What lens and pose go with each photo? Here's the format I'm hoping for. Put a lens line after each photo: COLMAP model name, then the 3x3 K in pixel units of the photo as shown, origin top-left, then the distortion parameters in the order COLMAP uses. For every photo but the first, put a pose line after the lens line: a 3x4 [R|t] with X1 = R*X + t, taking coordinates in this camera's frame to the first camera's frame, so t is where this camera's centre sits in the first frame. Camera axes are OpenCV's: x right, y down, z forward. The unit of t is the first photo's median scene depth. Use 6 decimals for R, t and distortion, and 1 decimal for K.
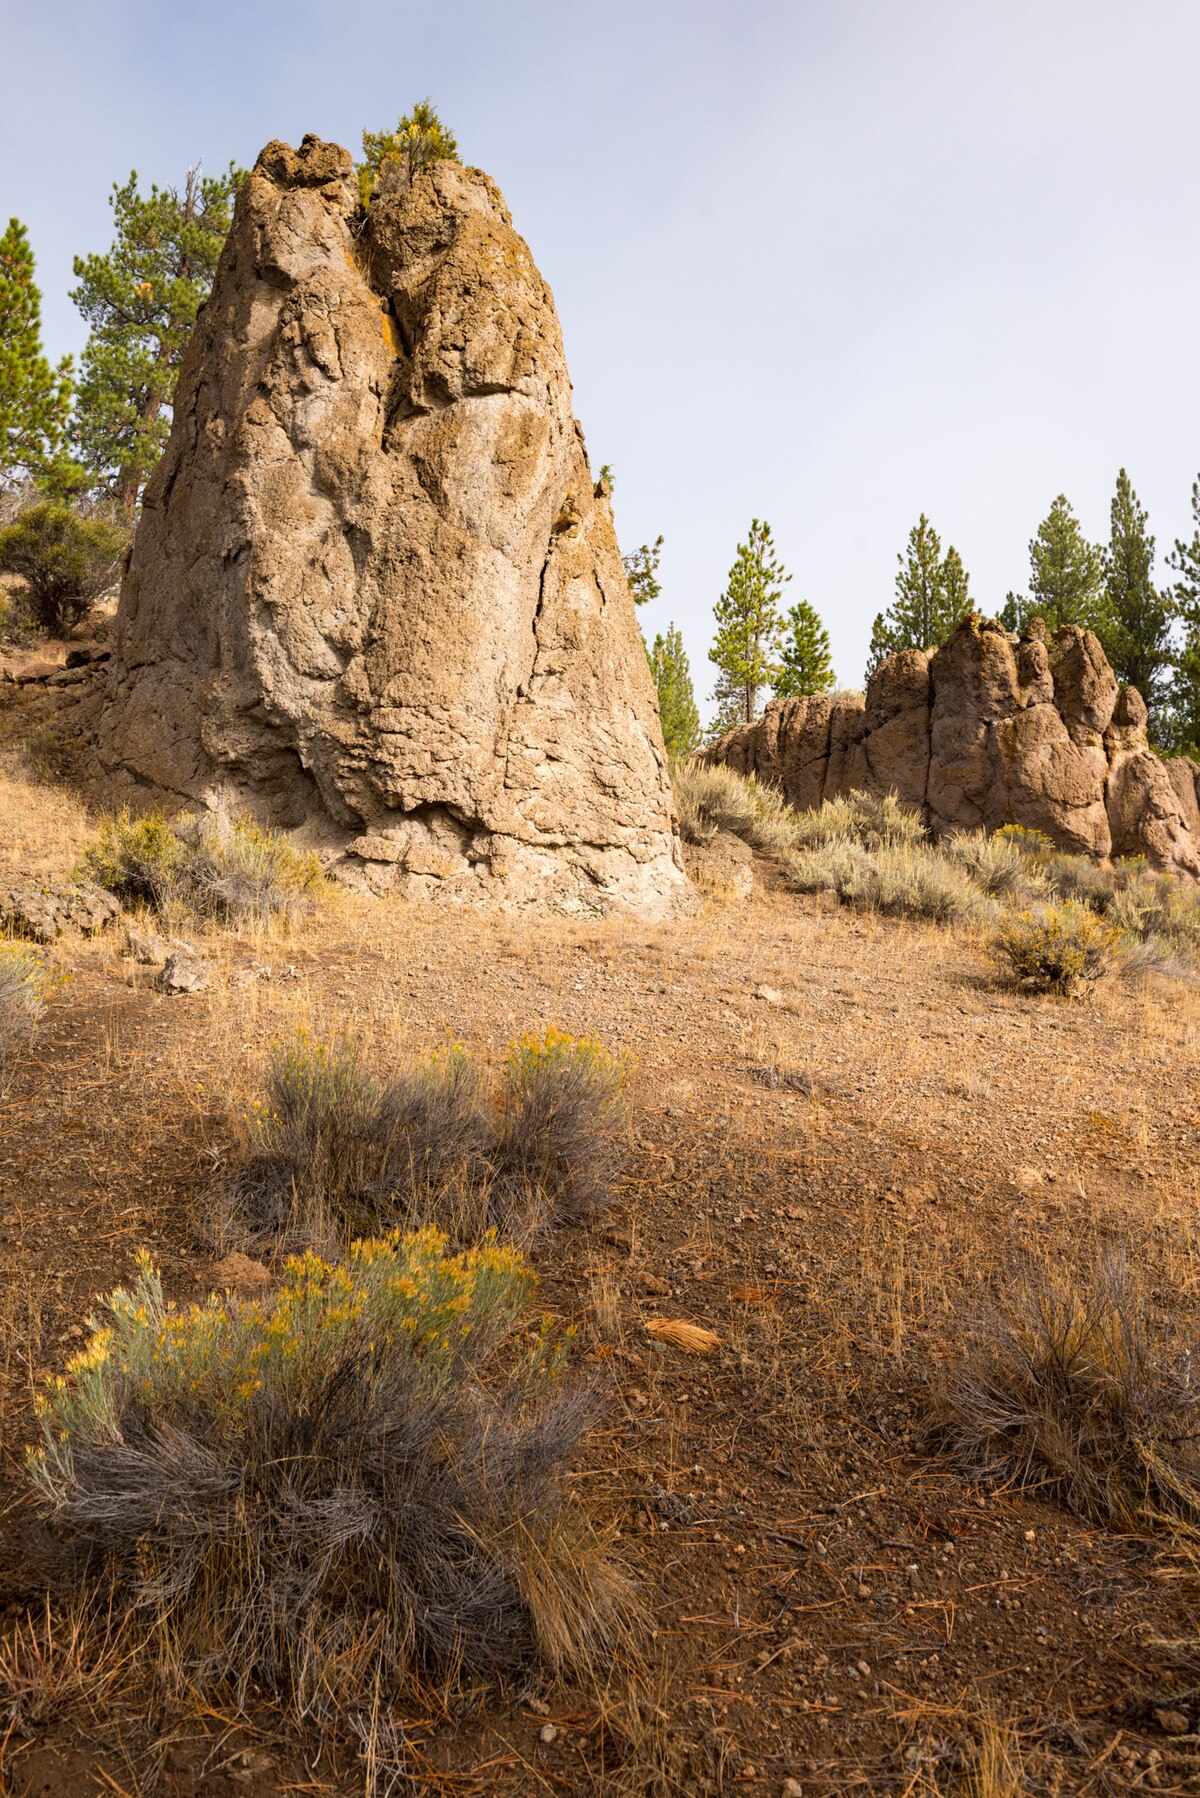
lens RADIAL K [[1526.7, 0, 580.1], [0, 1526.7, 779.2], [0, 0, 1]] dist [-0.012254, 0.000167]
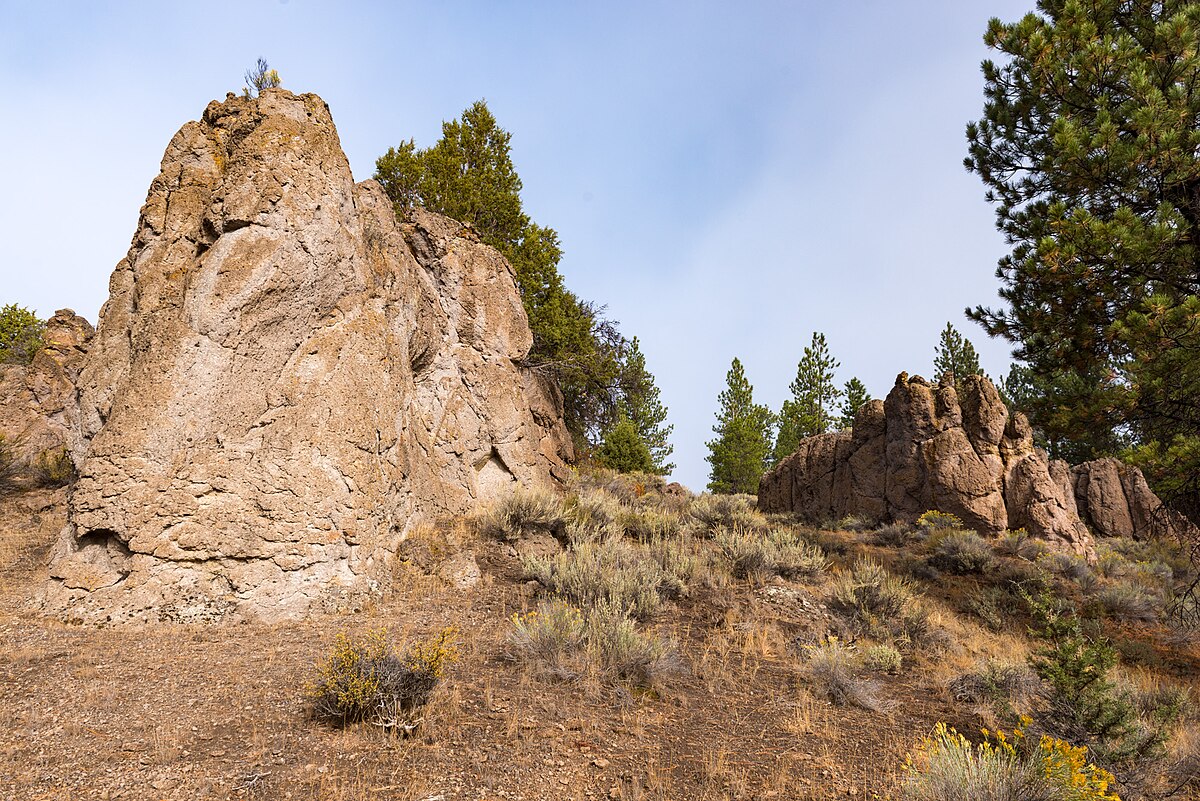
lens RADIAL K [[802.3, 0, 600.0], [0, 802.3, 400.5], [0, 0, 1]] dist [0.002299, -0.001879]
pose [[0.965885, -0.077350, -0.247148, 0.406736], [0.048181, 0.991364, -0.121970, 0.008258], [0.254448, 0.105902, 0.961270, 0.374973]]
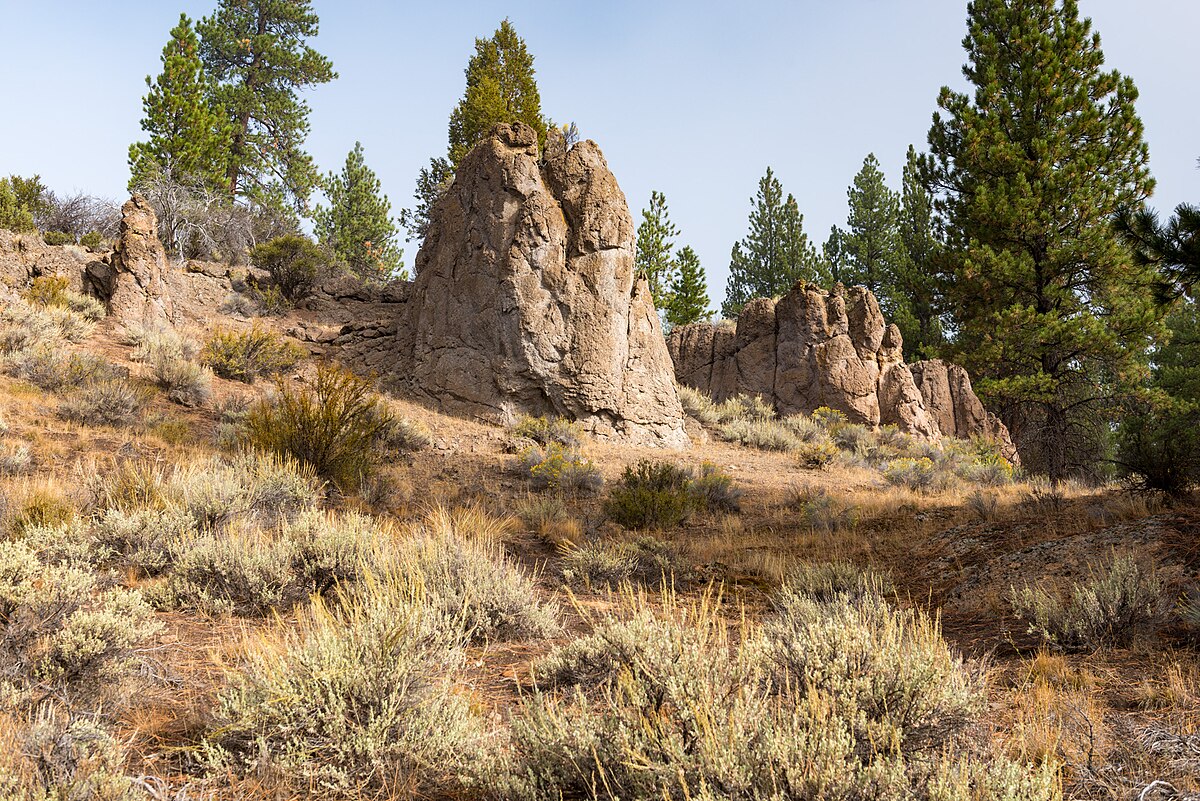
lens RADIAL K [[1414.8, 0, 582.9], [0, 1414.8, 397.7], [0, 0, 1]] dist [-0.043197, 0.042305]
pose [[0.995792, -0.009029, 0.091200, -0.308002], [0.006384, 0.999552, 0.029252, -0.067603], [-0.091424, -0.028546, 0.995403, -1.308323]]
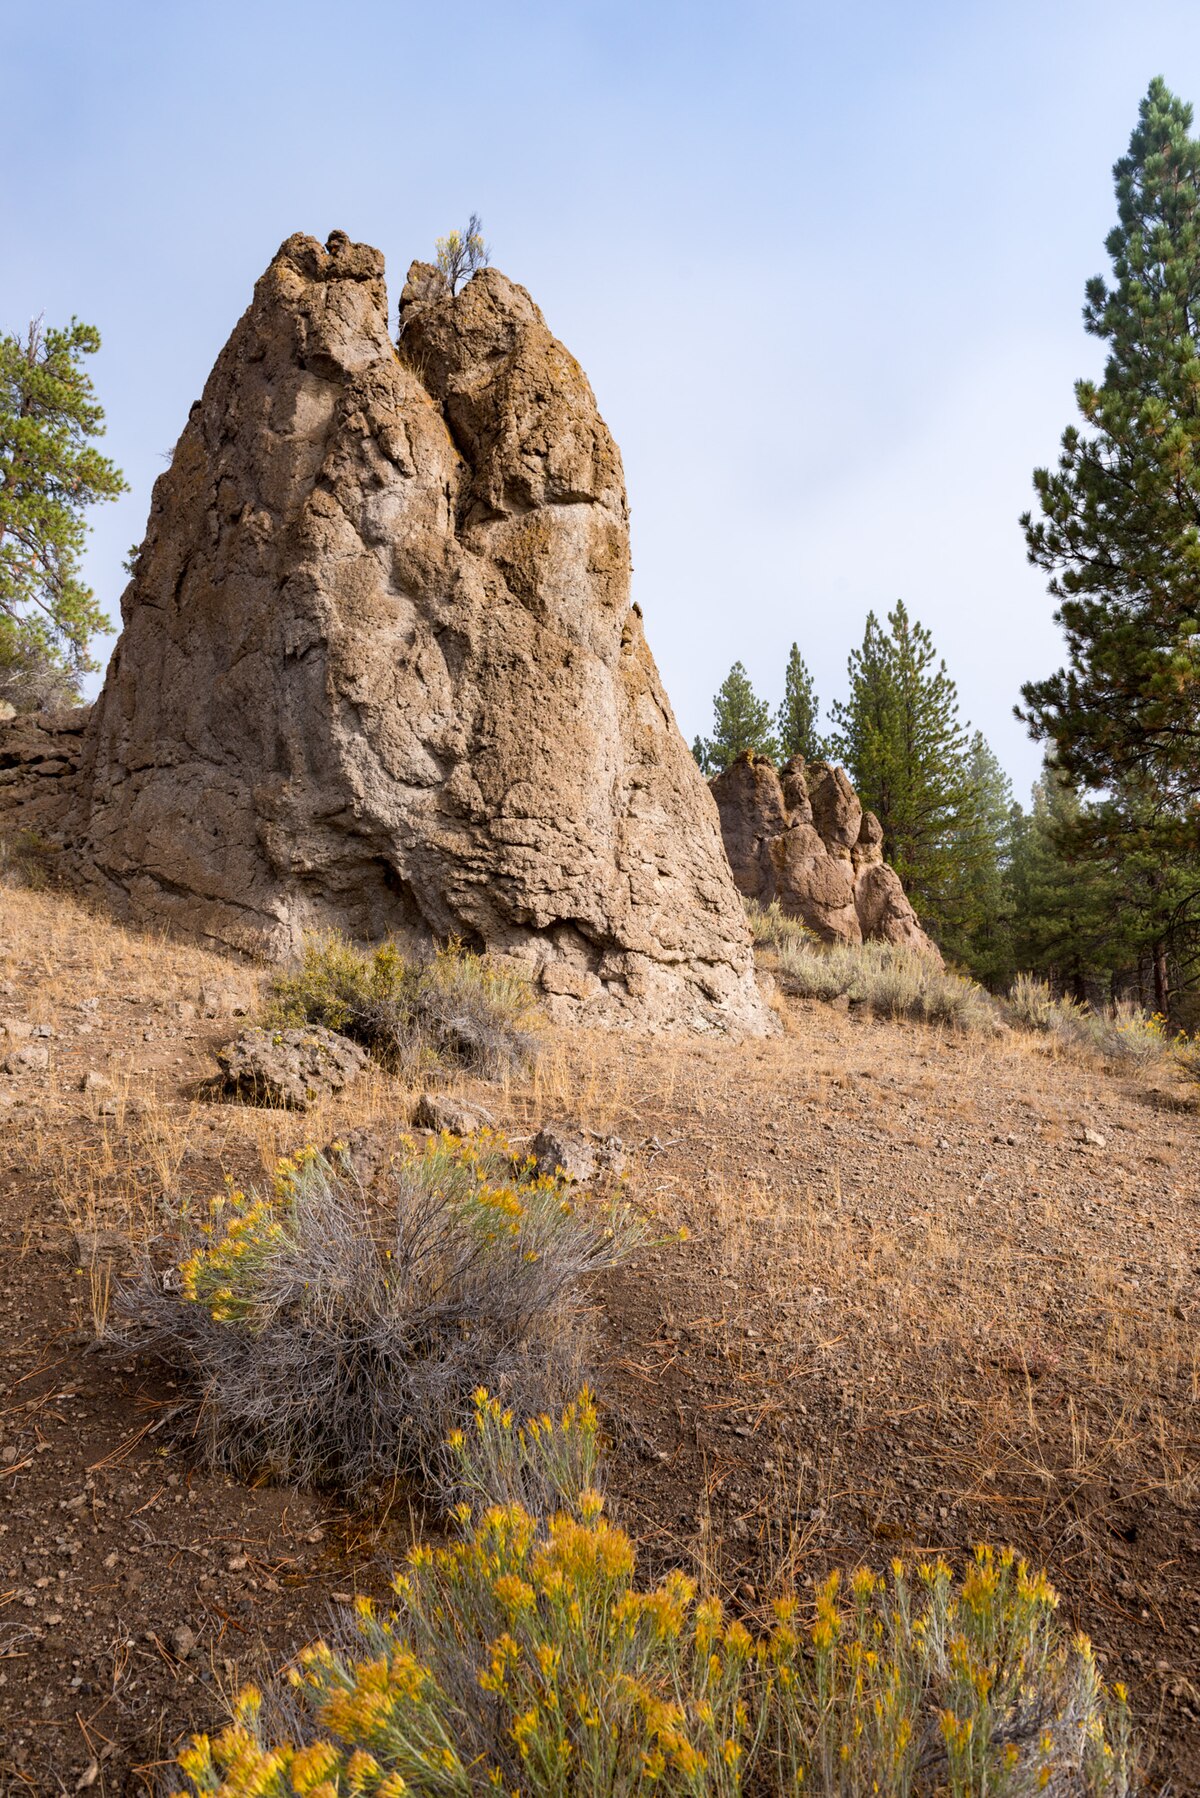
lens RADIAL K [[1198.0, 0, 588.4], [0, 1198.0, 900.4], [0, 0, 1]] dist [0.005245, -0.003432]
pose [[0.974554, 0.006960, 0.224043, -0.210093], [-0.011320, 0.999771, 0.018181, -0.008441], [-0.223865, -0.020255, 0.974410, 0.222364]]
